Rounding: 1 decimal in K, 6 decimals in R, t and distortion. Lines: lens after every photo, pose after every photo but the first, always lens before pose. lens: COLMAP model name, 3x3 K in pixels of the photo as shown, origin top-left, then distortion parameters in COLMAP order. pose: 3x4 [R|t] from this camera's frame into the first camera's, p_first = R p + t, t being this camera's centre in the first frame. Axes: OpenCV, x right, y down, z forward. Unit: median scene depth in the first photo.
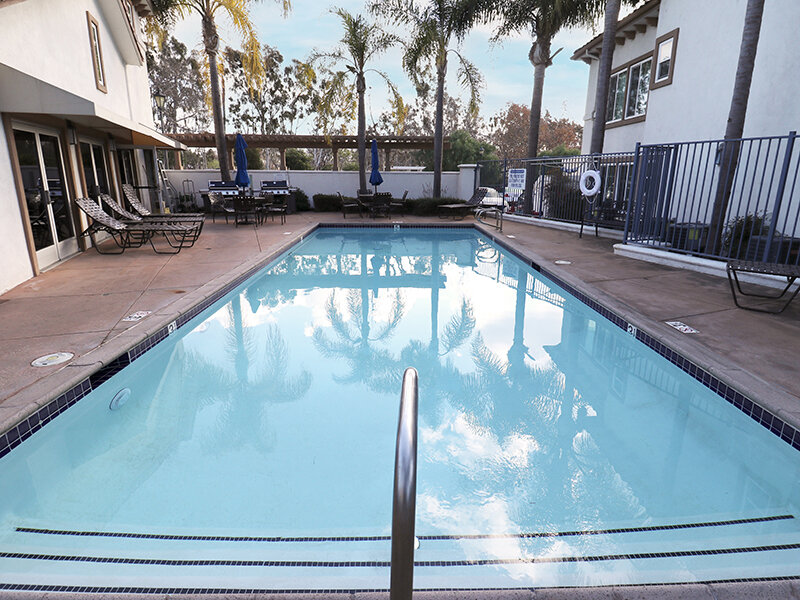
lens RADIAL K [[426.5, 0, 398.9], [0, 426.5, 297.5], [0, 0, 1]] dist [0.002237, -0.012109]
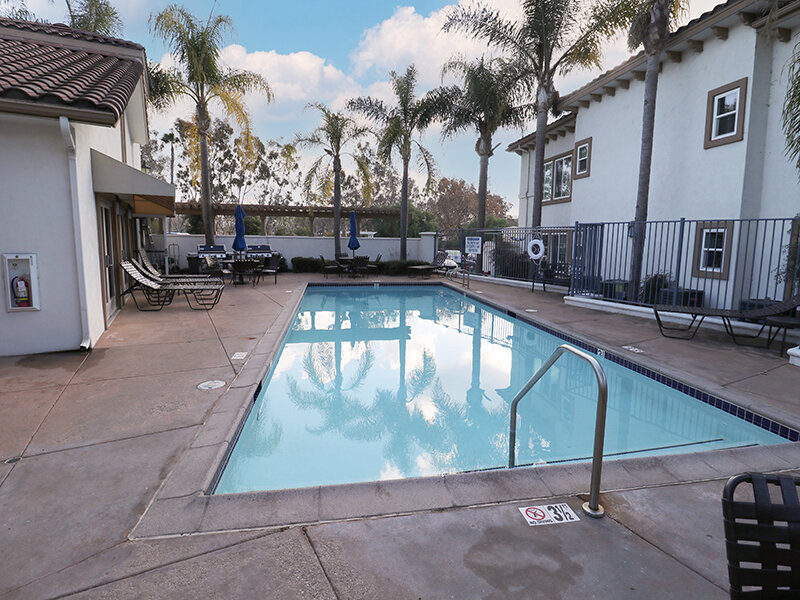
lens RADIAL K [[414.3, 0, 400.0], [0, 414.3, 300.0], [0, 0, 1]] dist [-0.001863, -0.000947]
pose [[0.988259, -0.014692, 0.152083, -0.097659], [0.034364, 0.991237, -0.127544, 0.015693], [-0.148877, 0.131273, 0.980104, -0.085568]]
